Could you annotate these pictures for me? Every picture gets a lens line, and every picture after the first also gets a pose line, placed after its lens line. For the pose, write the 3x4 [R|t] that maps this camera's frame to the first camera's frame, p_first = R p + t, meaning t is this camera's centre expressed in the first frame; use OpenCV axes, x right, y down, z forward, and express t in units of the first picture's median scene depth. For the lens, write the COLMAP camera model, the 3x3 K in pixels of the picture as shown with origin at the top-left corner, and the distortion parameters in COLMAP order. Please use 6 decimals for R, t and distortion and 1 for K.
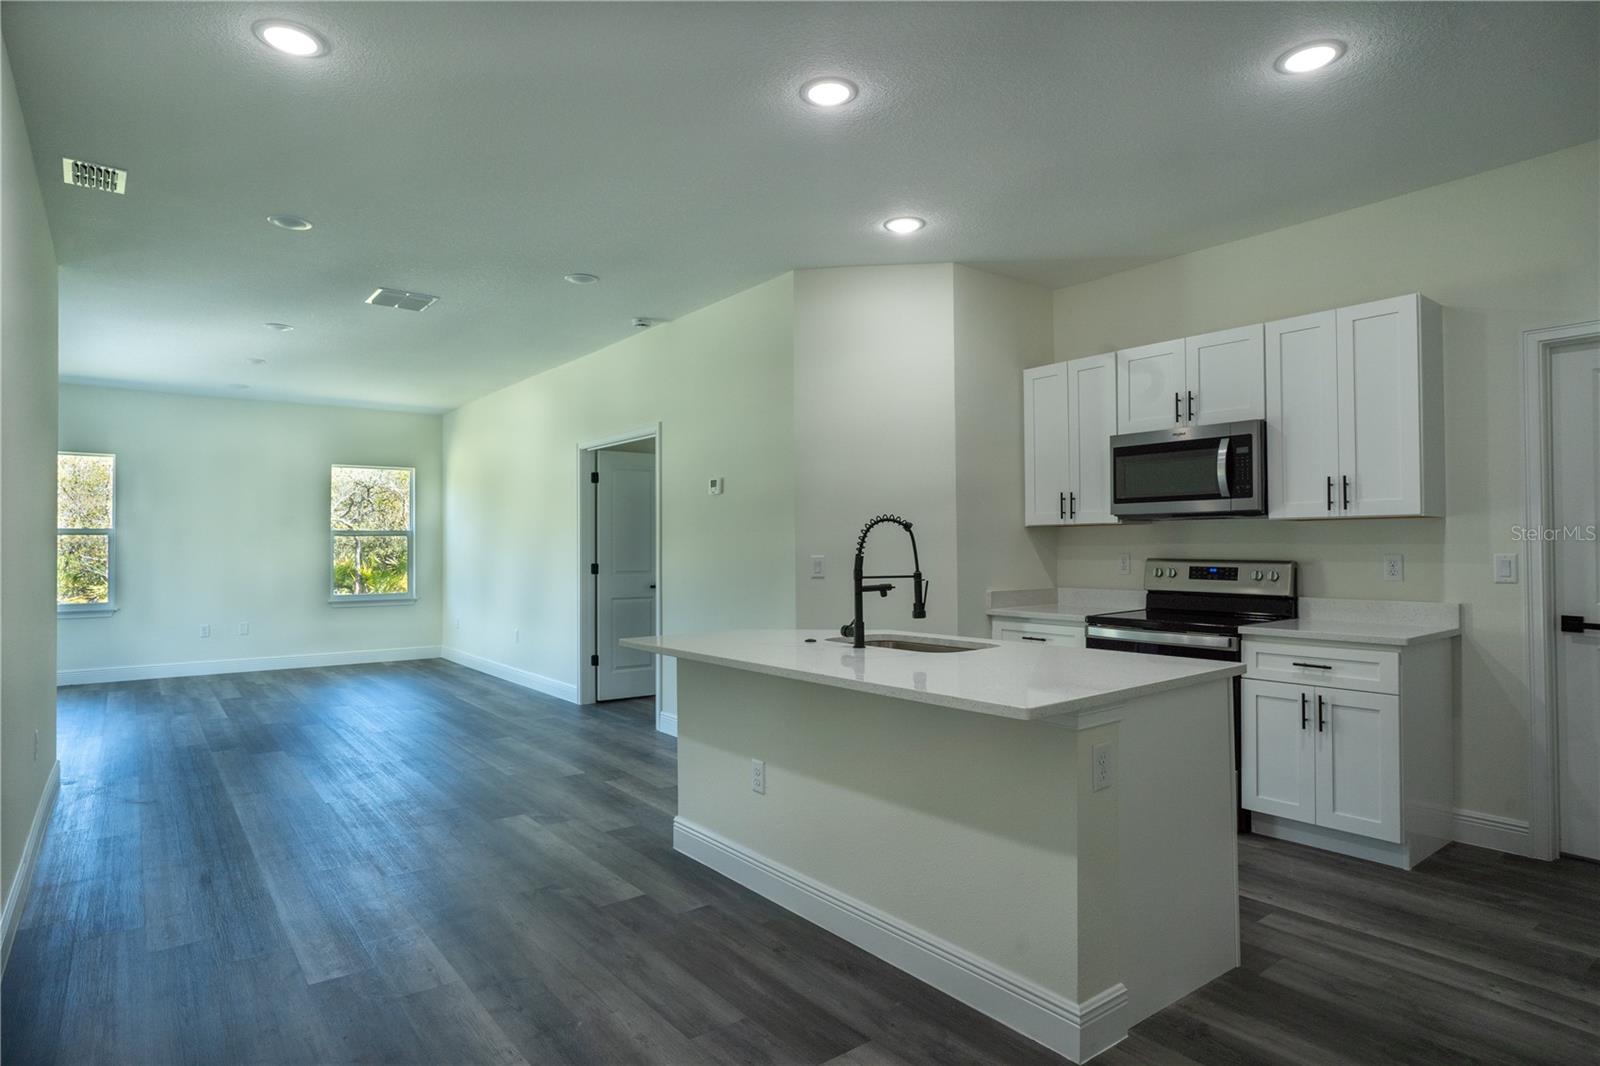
lens RADIAL K [[882.9, 0, 800.0], [0, 882.9, 533.0], [0, 0, 1]] dist [0.001699, 0.000138]
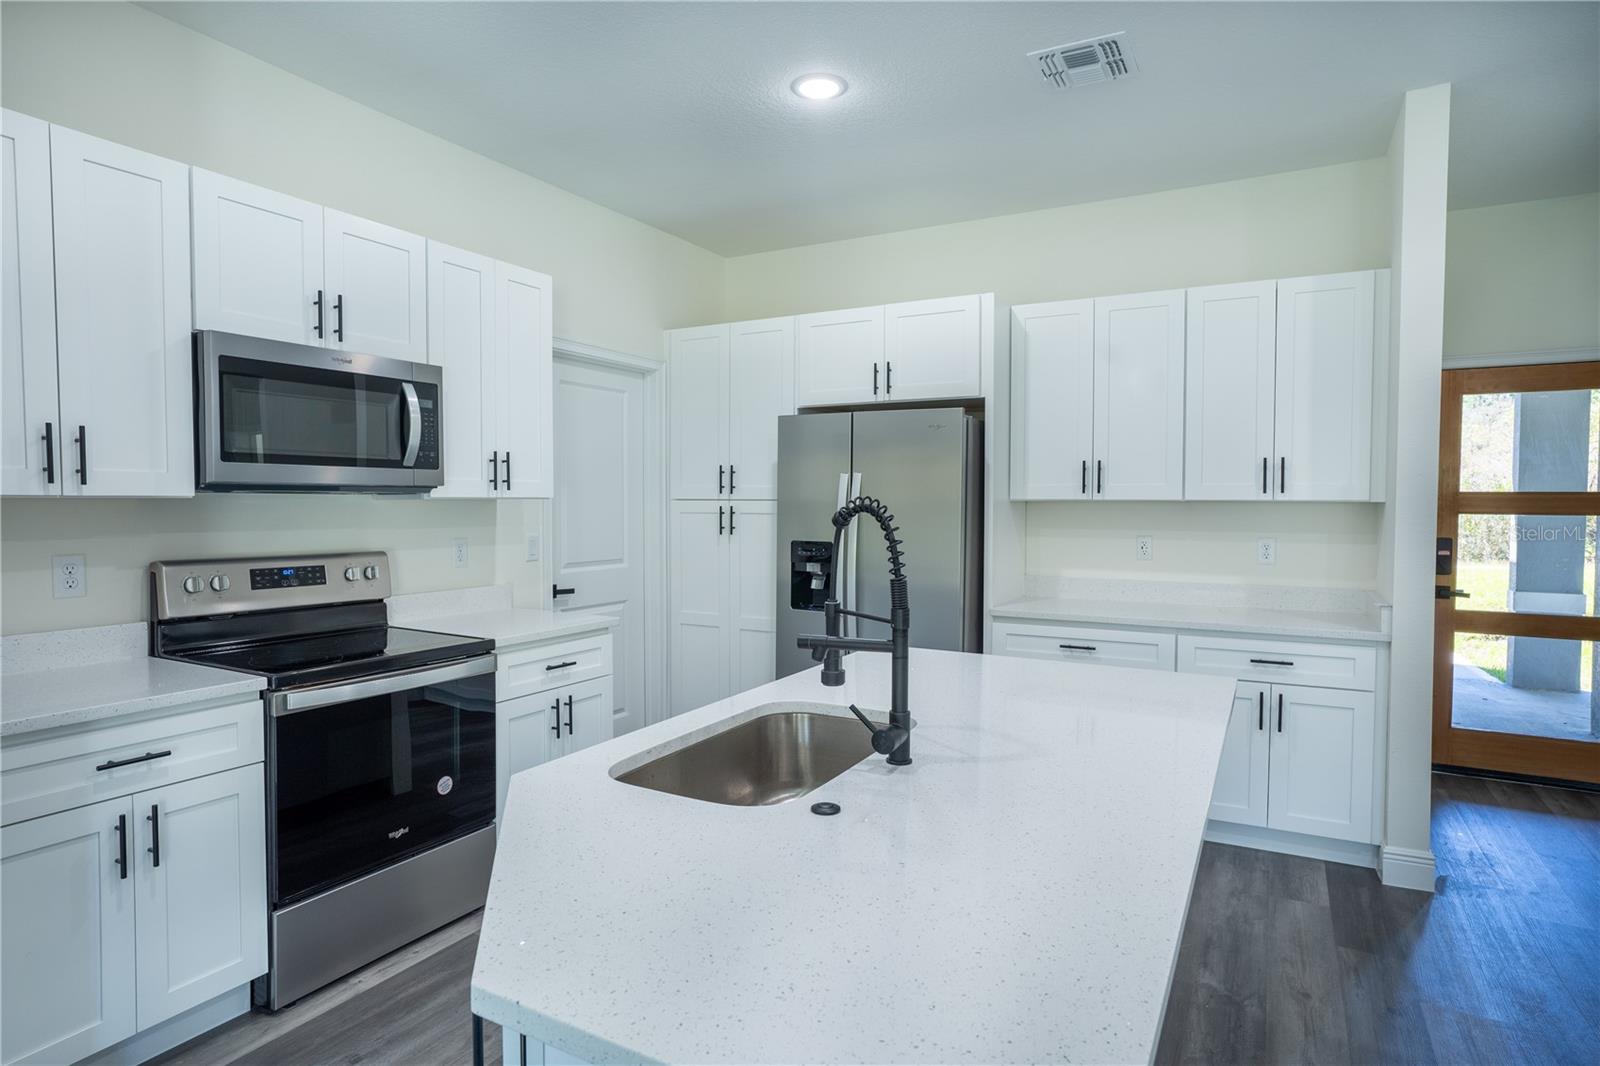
lens RADIAL K [[882.9, 0, 800.0], [0, 882.9, 533.0], [0, 0, 1]] dist [0.001699, 0.000138]
pose [[-0.283278, -0.011742, 0.958966, -0.270448], [0.005473, 0.999889, 0.013860, 0.006111], [-0.959022, 0.009175, -0.283182, 0.831467]]
